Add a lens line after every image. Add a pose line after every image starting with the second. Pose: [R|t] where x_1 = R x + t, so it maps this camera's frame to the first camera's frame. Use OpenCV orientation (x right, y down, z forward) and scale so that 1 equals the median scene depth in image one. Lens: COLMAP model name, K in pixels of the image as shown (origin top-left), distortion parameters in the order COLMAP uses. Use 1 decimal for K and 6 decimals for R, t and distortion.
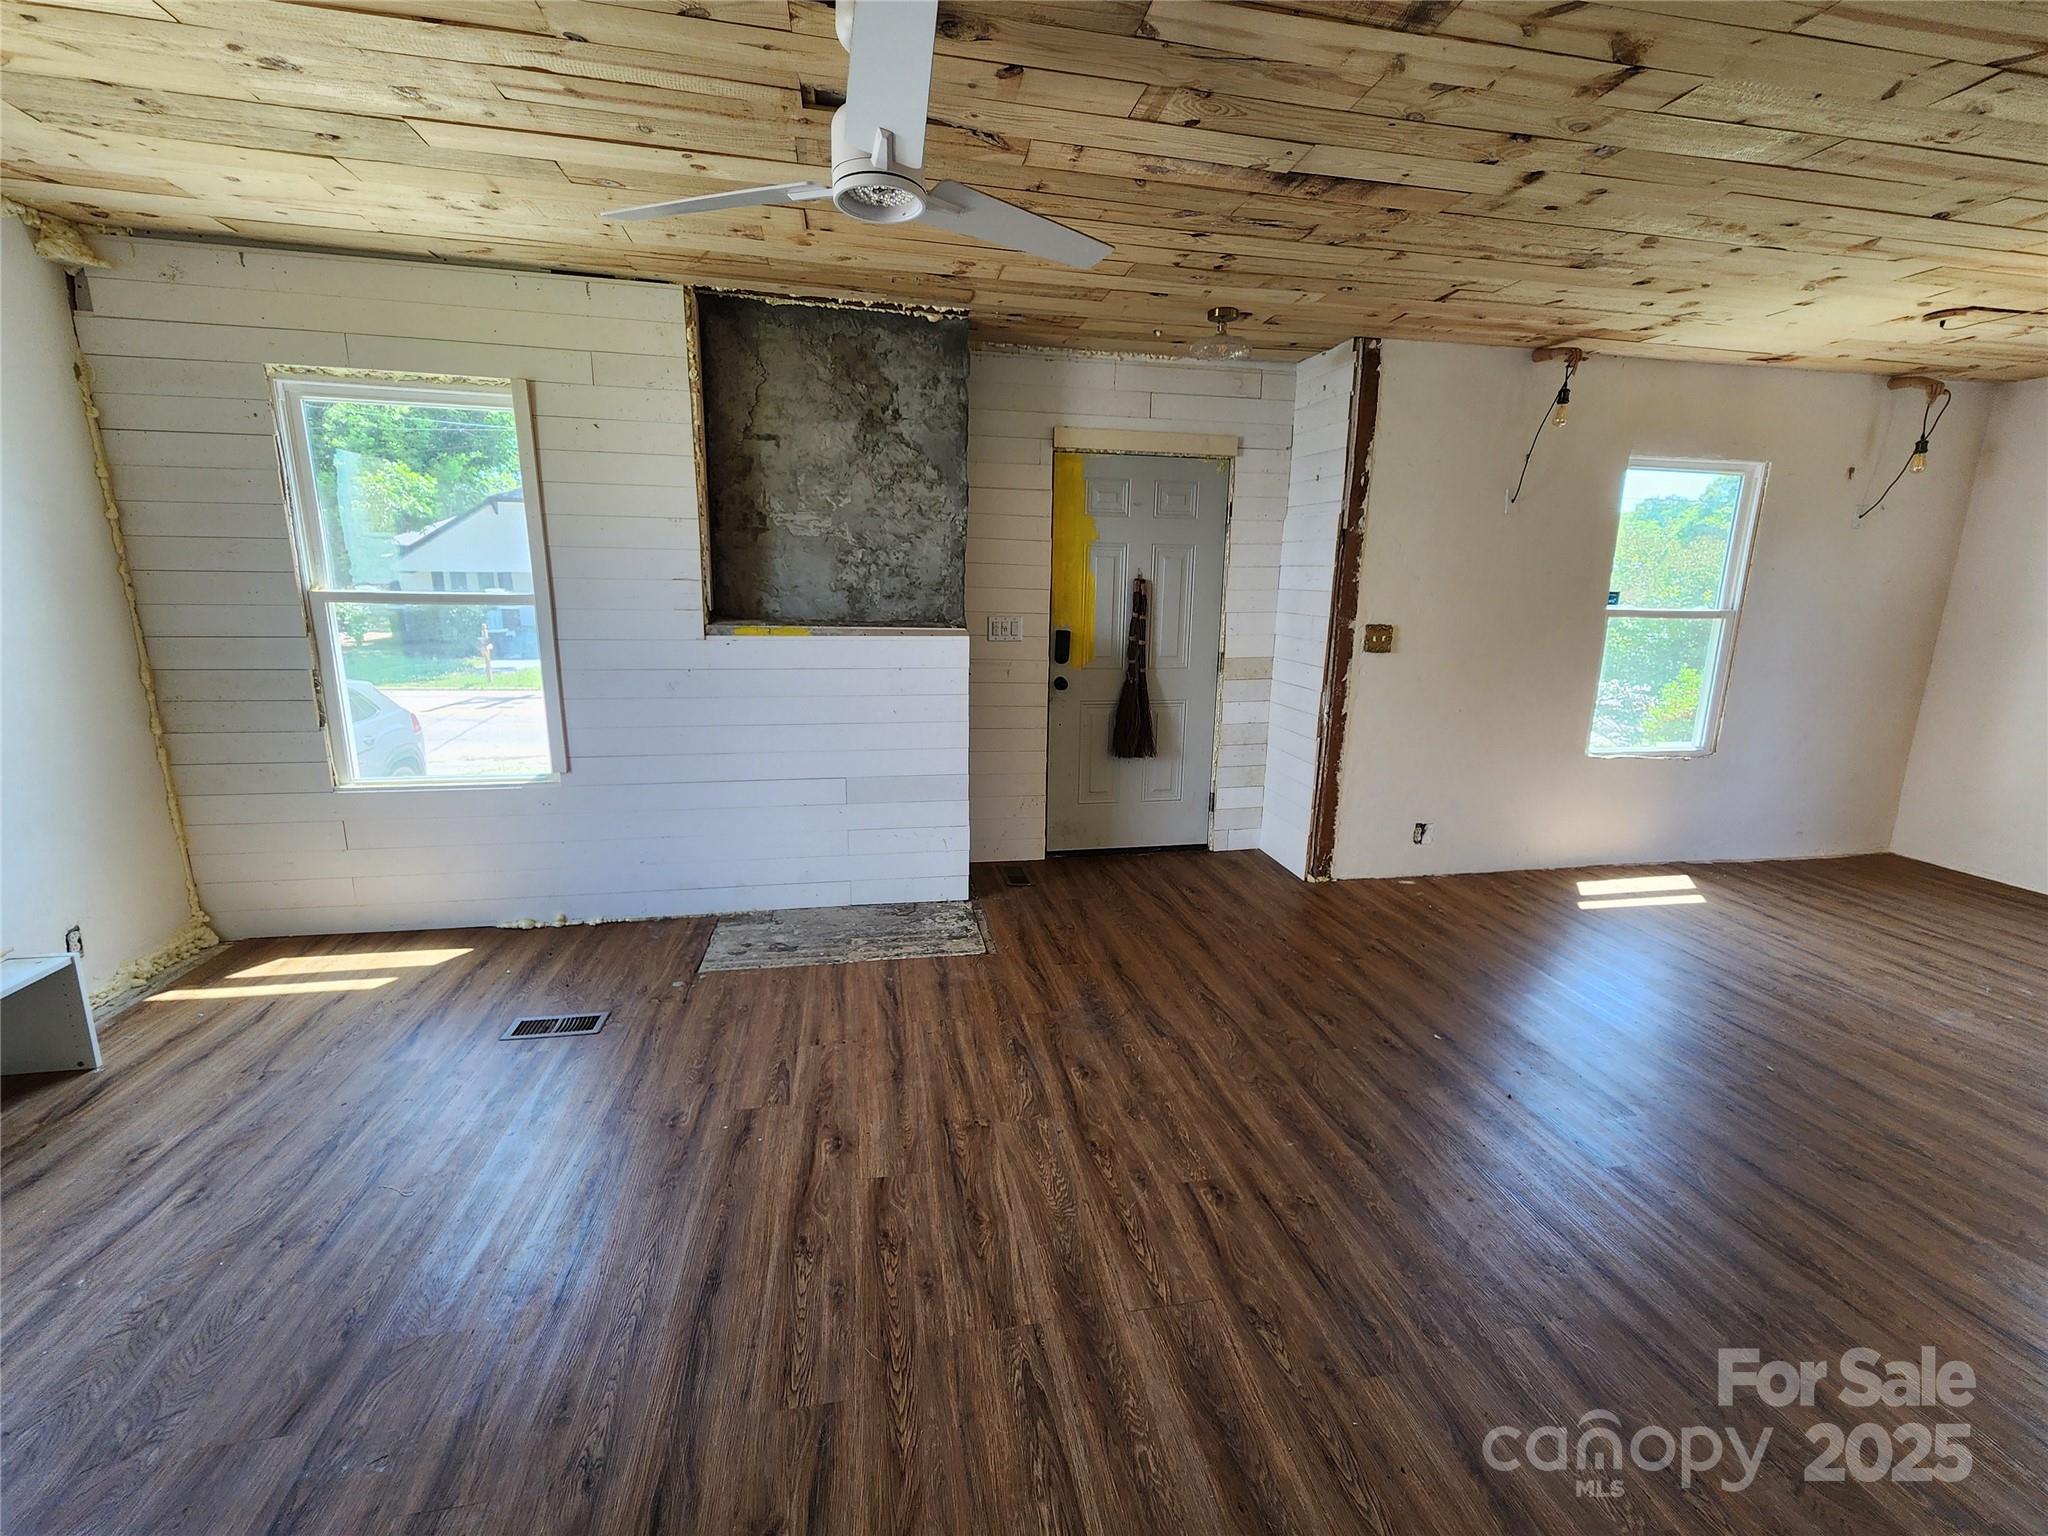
lens RADIAL K [[846.0, 0, 1028.8], [0, 846.0, 761.0], [0, 0, 1]] dist [-0.002374, 0.002007]
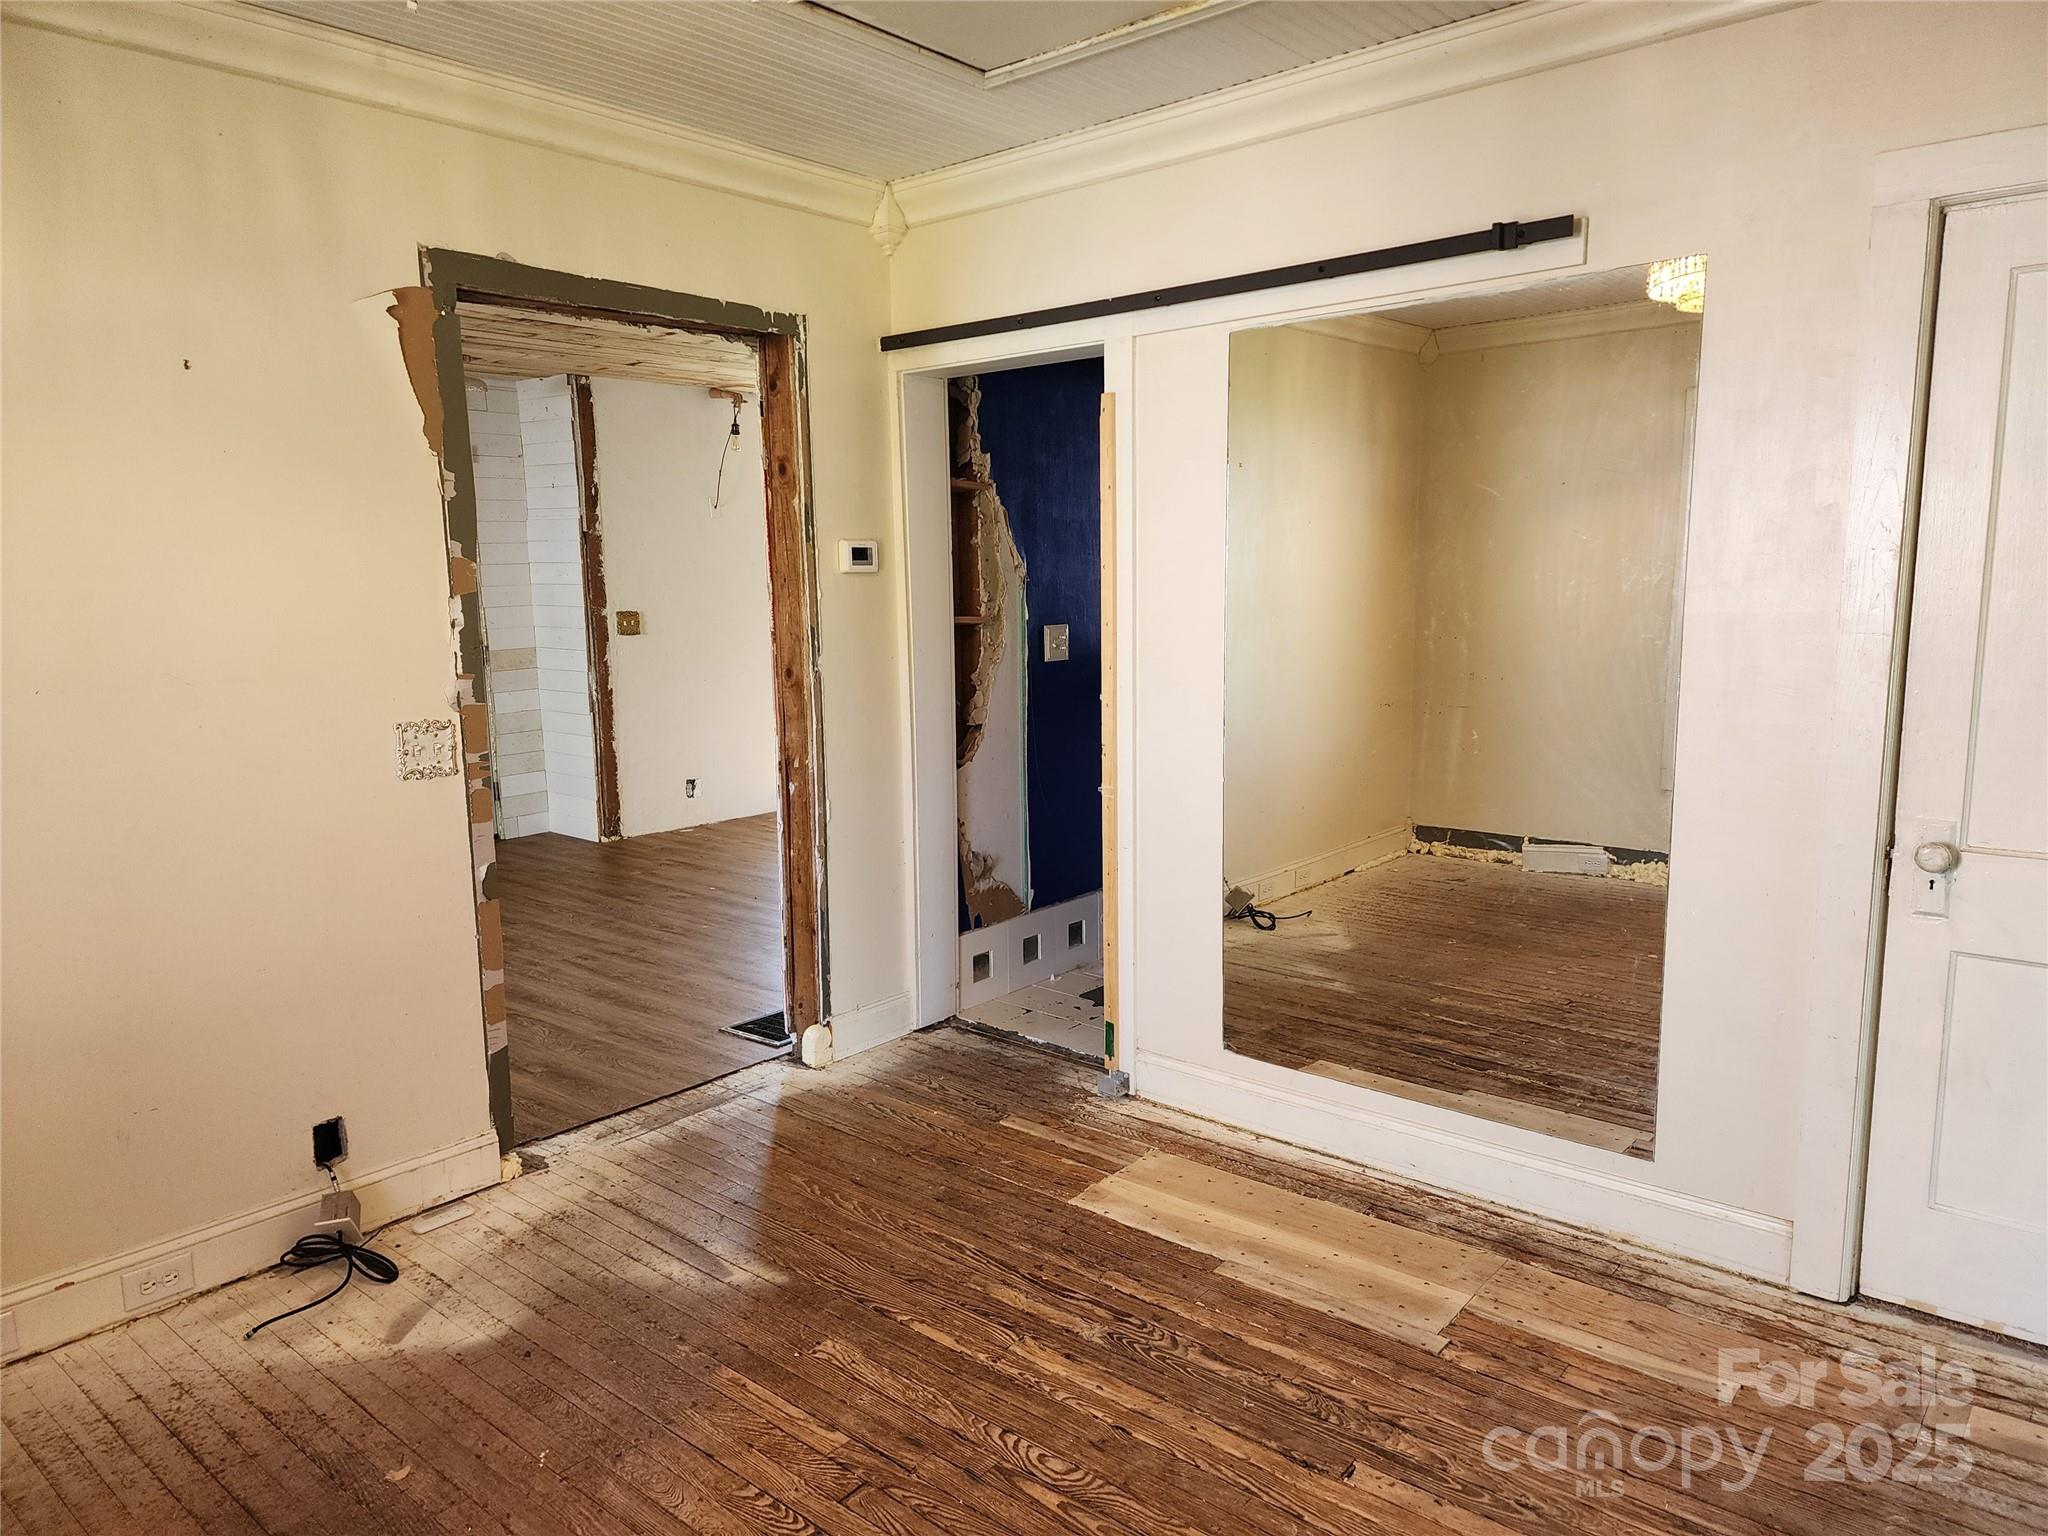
lens RADIAL K [[1365.9, 0, 1035.5], [0, 1365.9, 784.0], [0, 0, 1]] dist [0.049630, -0.002274]
pose [[0.780329, -0.126237, 0.612496, -0.373640], [0.159681, 0.987169, 0.000023, 0.182447], [-0.604640, 0.097786, 0.790474, -0.905538]]
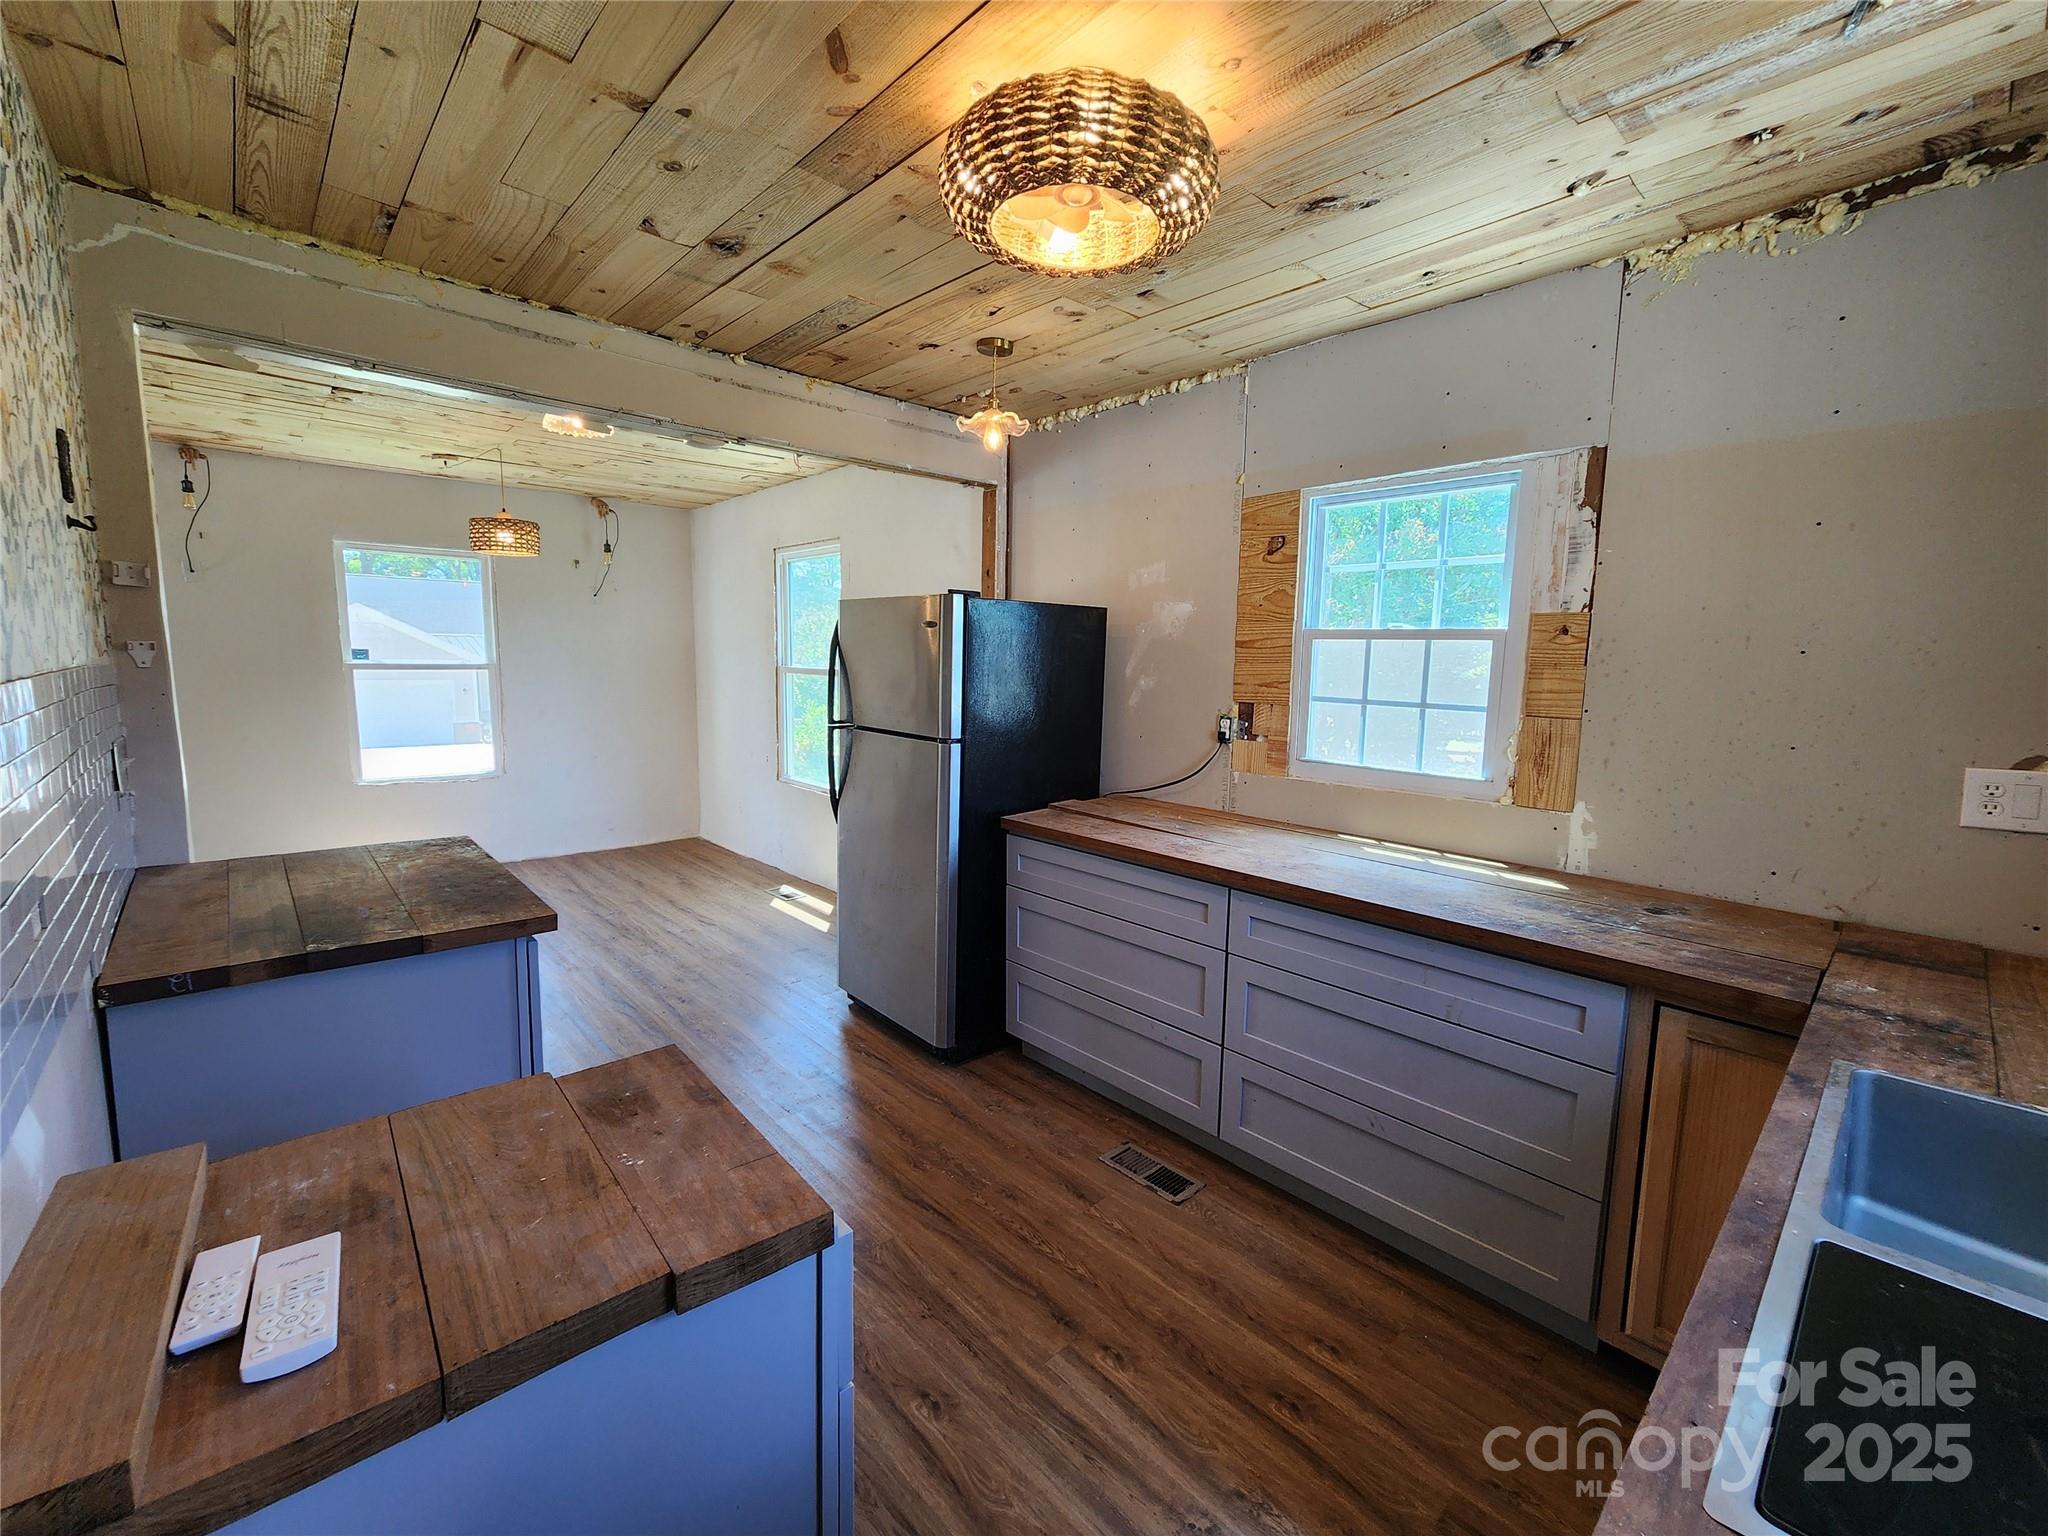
lens RADIAL K [[846.0, 0, 1018.3], [0, 846.0, 764.6], [0, 0, 1]] dist [-0.002374, 0.002007]
pose [[0.849180, -0.067017, 0.523834, 0.997523], [0.104608, 0.993607, -0.042461, 0.133203], [-0.517640, 0.090854, 0.850761, -0.584082]]
